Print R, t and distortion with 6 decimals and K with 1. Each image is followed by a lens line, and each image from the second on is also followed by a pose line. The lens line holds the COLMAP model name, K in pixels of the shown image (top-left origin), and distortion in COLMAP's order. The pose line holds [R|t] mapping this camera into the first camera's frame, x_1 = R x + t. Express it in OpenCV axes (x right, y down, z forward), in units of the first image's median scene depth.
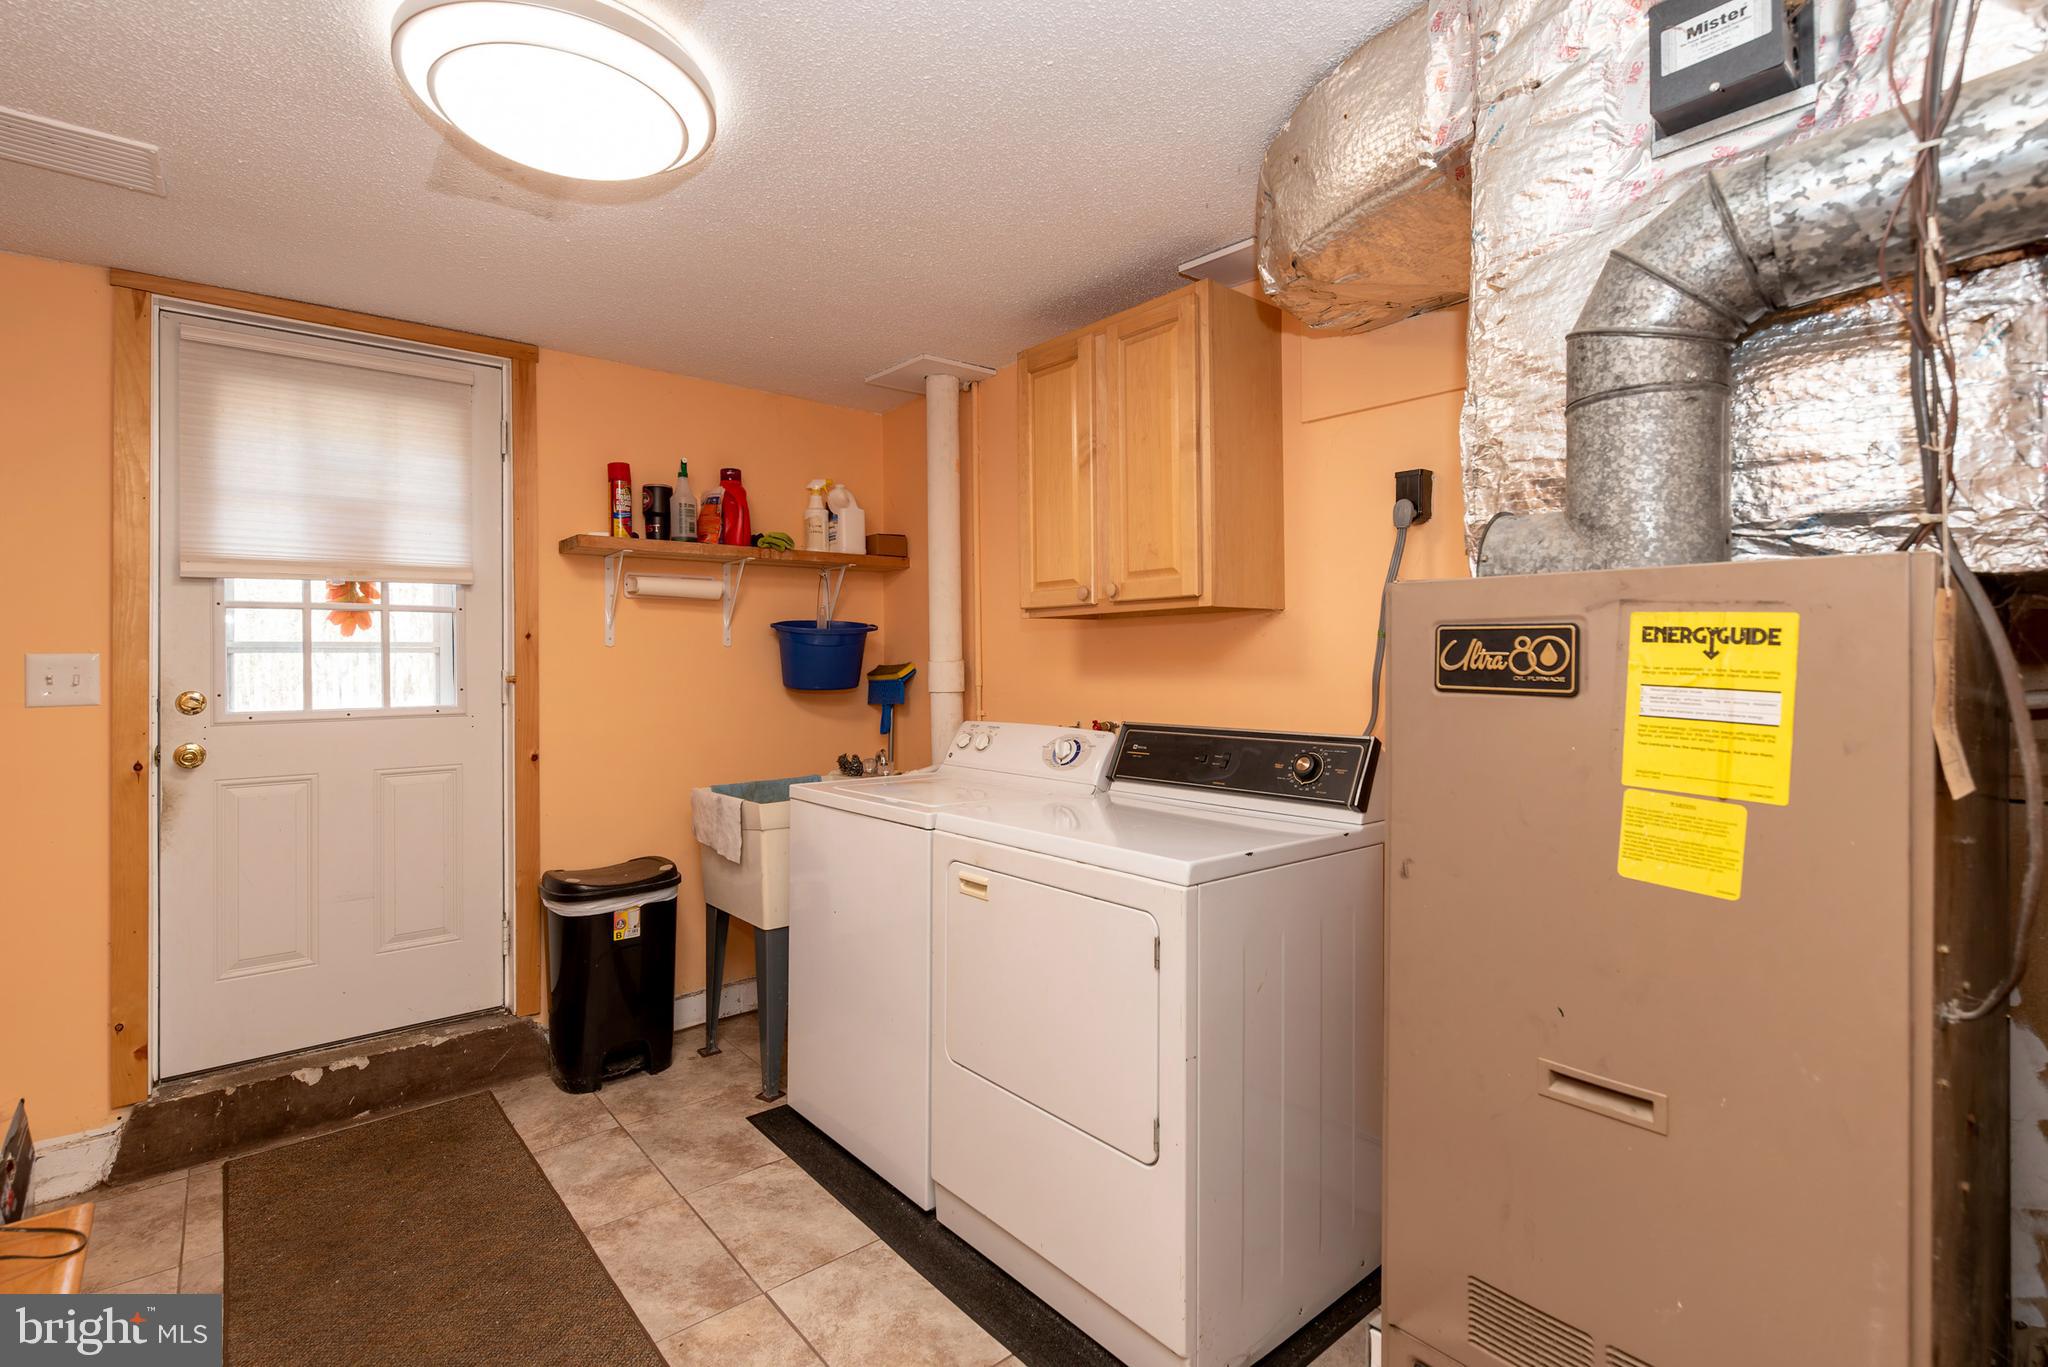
lens RADIAL K [[974.9, 0, 1021.7], [0, 974.9, 671.7], [0, 0, 1]] dist [-0.000981, -0.000019]
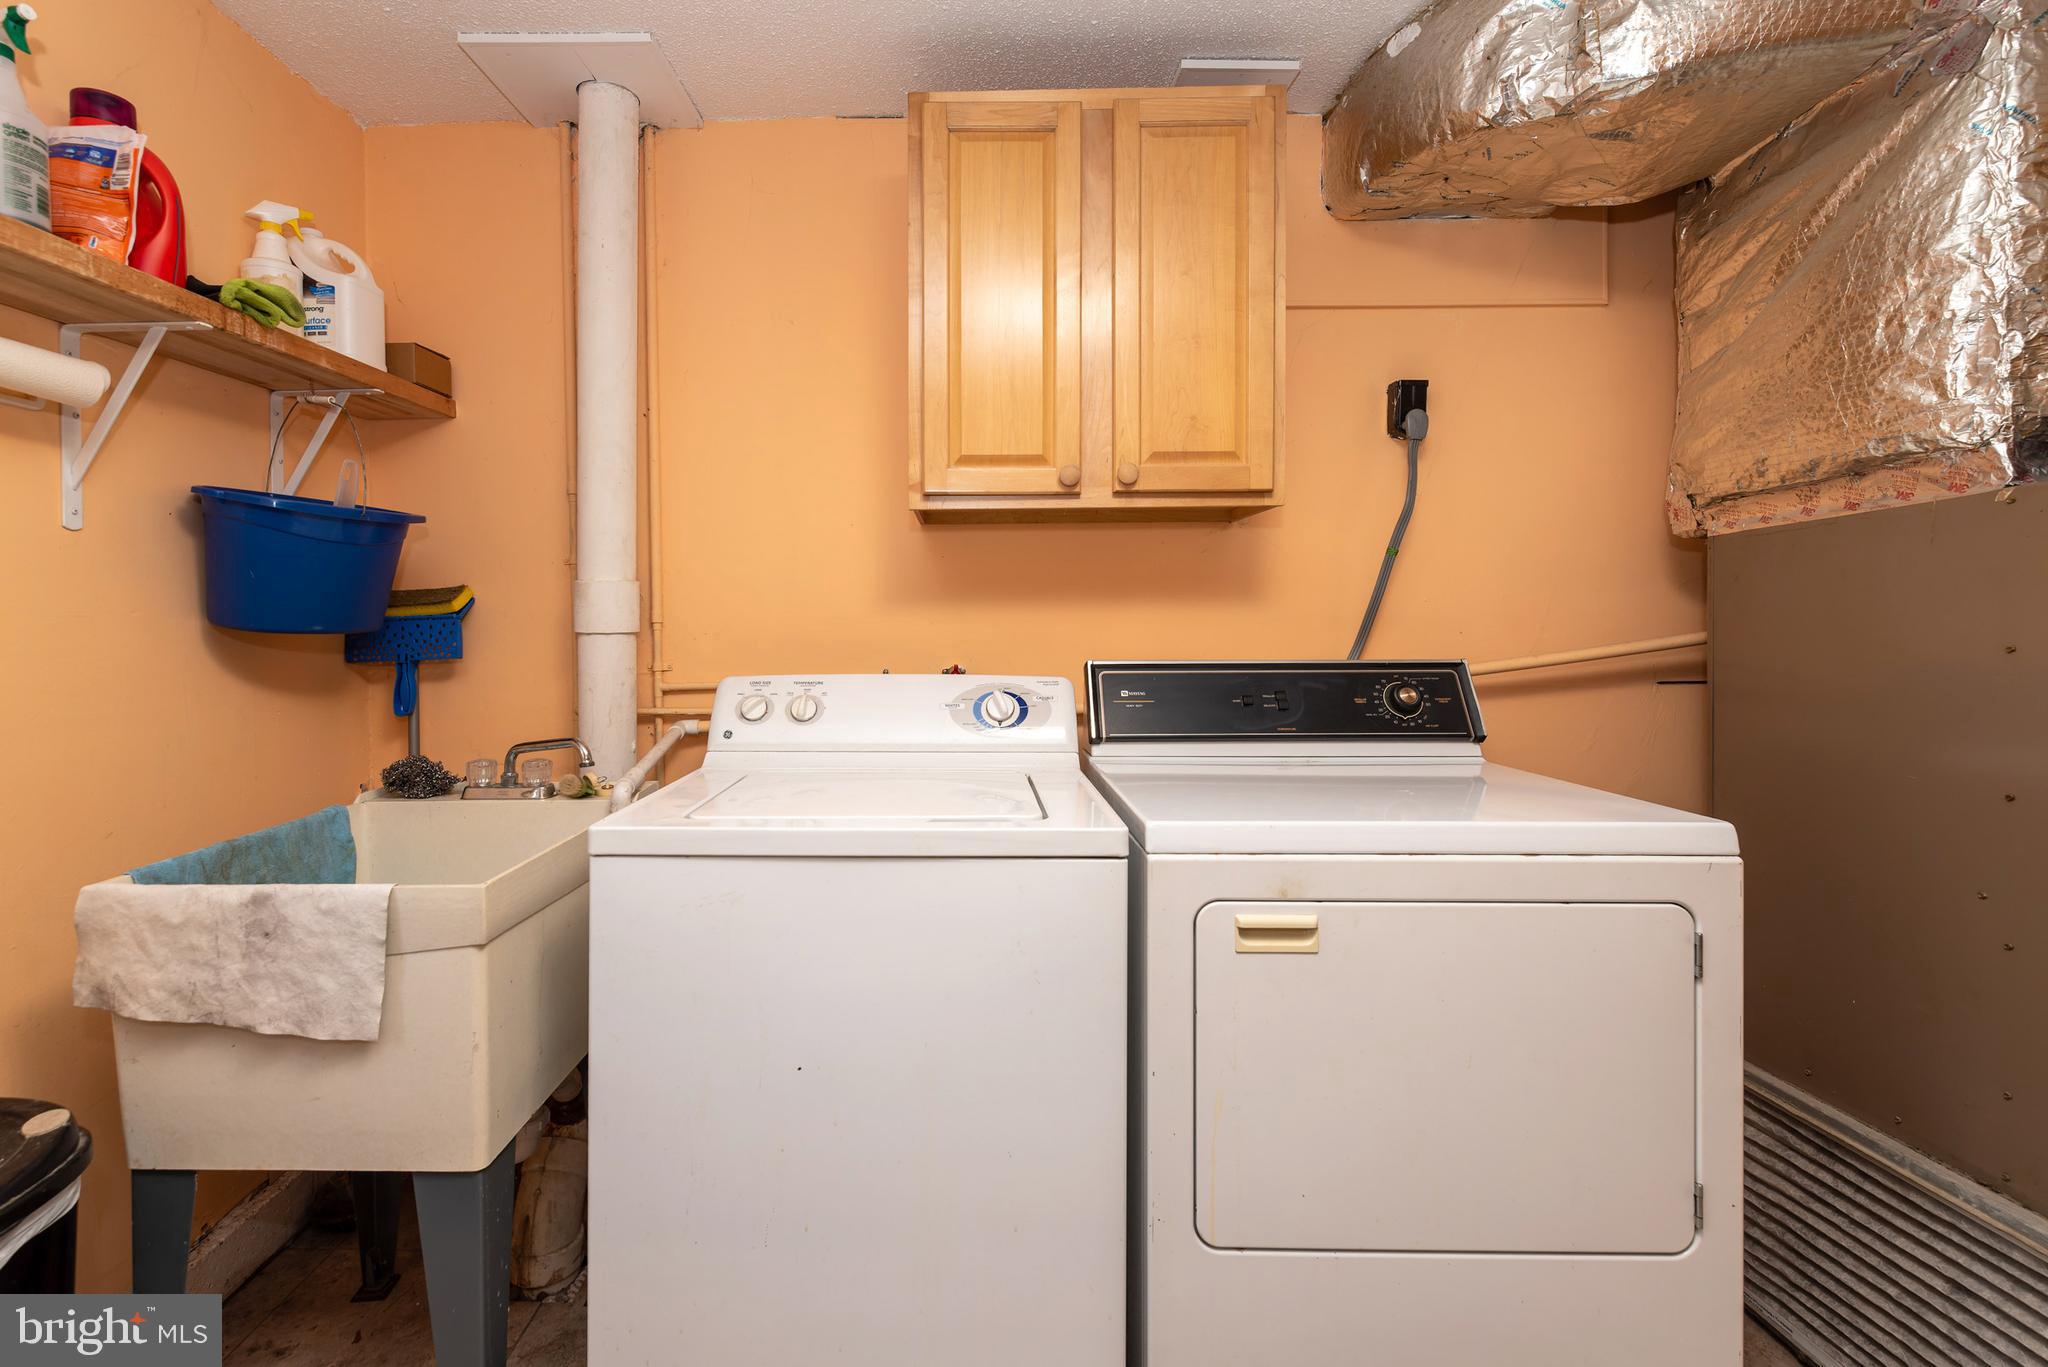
lens RADIAL K [[923.7, 0, 995.1], [0, 923.7, 633.4], [0, 0, 1]] dist [0.002467, -0.000656]
pose [[0.655680, -0.011219, 0.754955, -1.057036], [0.008262, 0.999936, 0.007684, 0.056661], [-0.754993, 0.001199, 0.655731, 1.384220]]
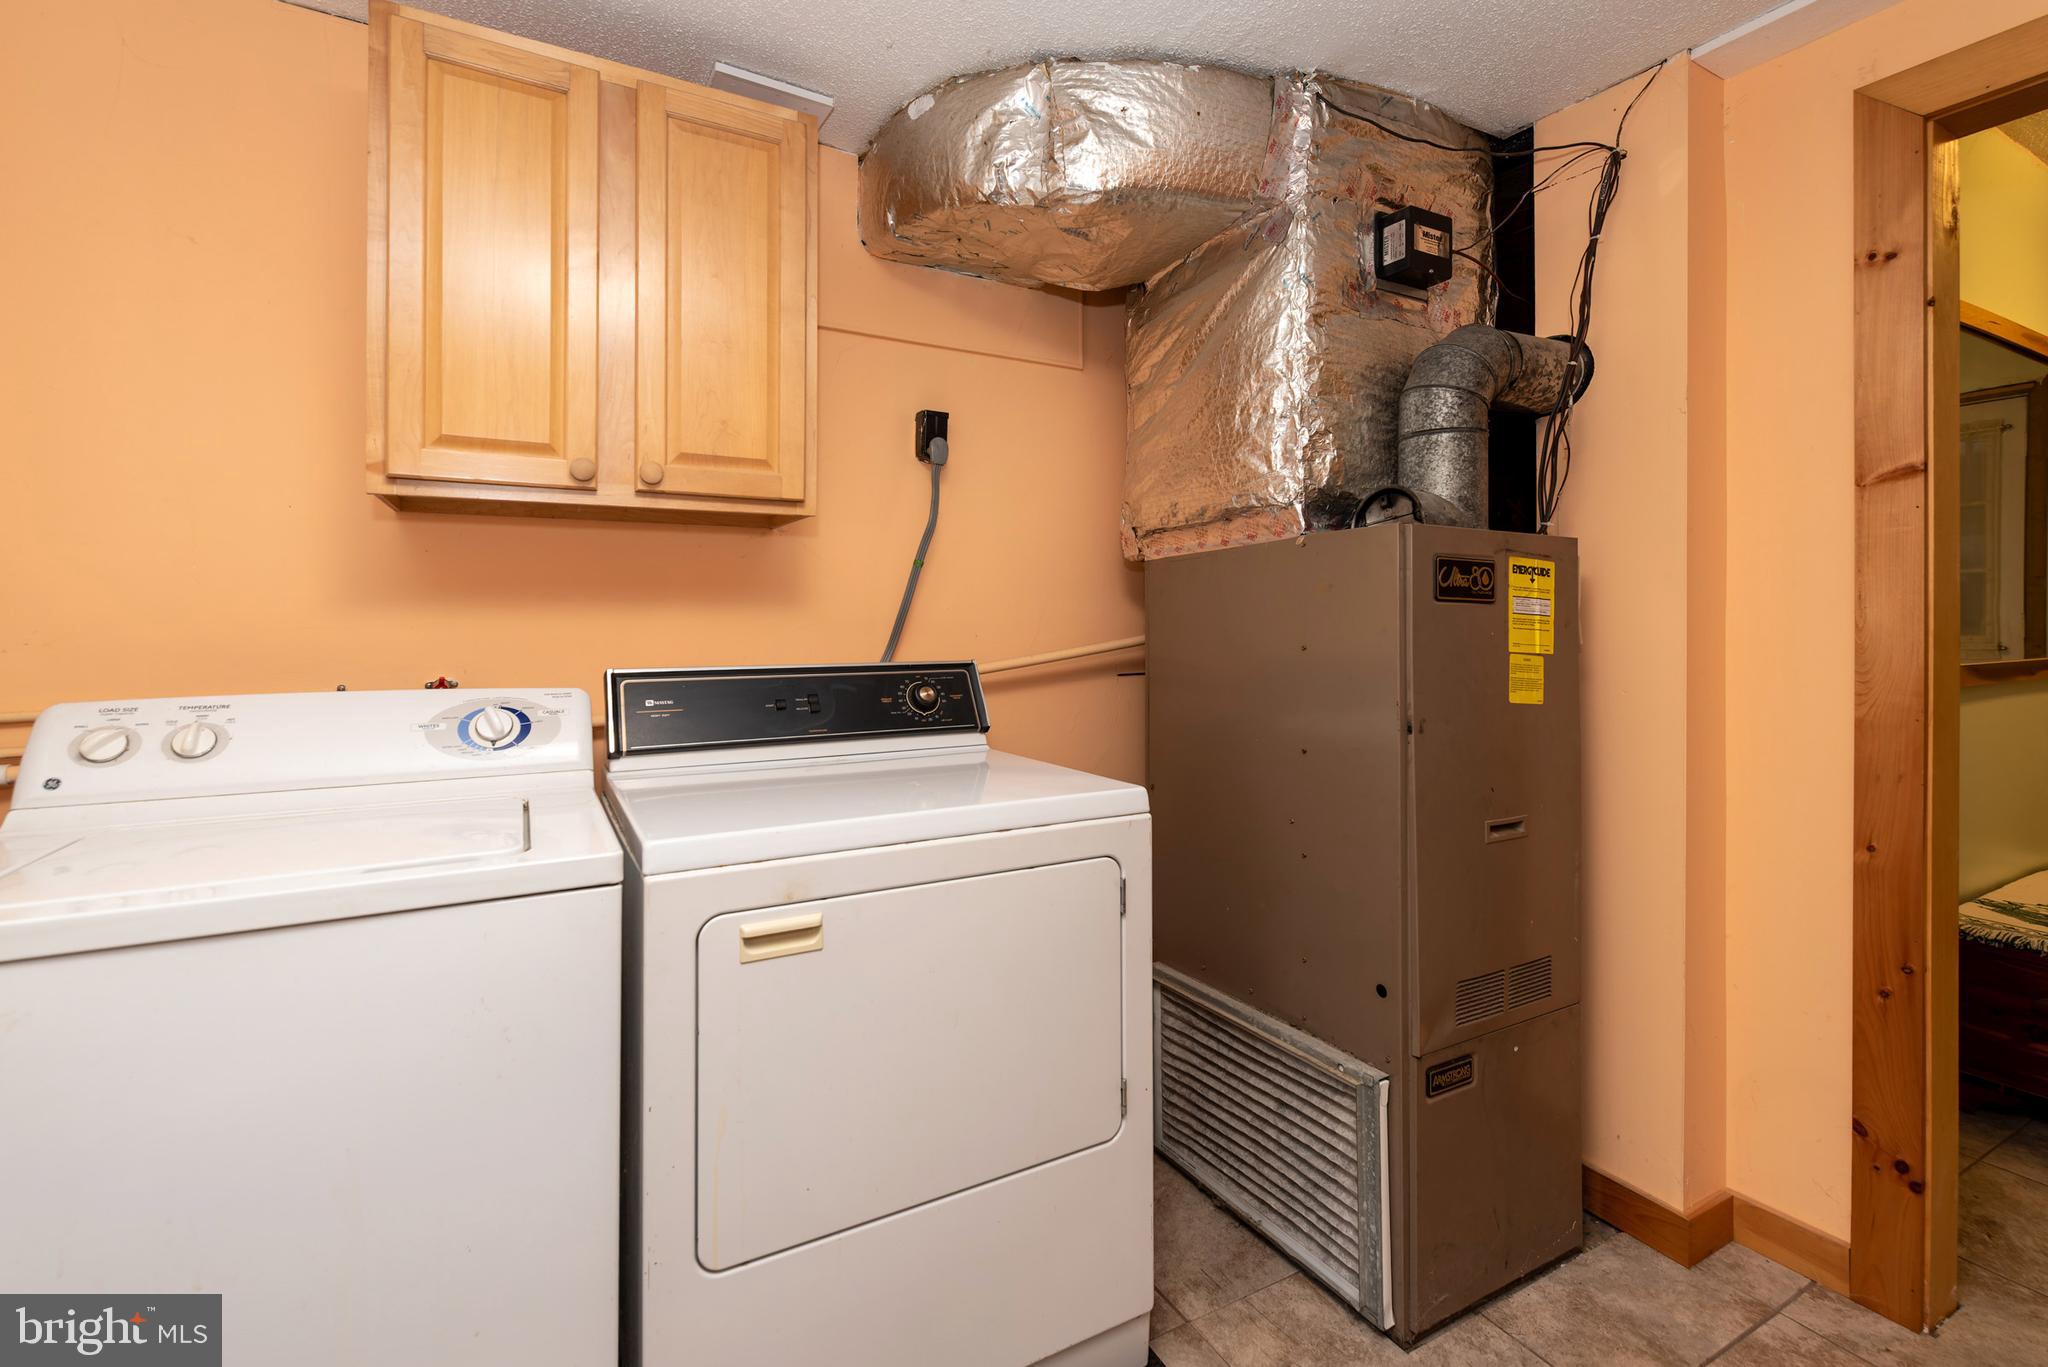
lens RADIAL K [[923.7, 0, 992.9], [0, 923.7, 629.6], [0, 0, 1]] dist [0.002467, -0.000656]
pose [[0.188333, 0.000252, 0.982105, -1.090415], [0.008815, 0.999959, -0.001947, 0.061655], [-0.982066, 0.009024, 0.188324, 1.420387]]
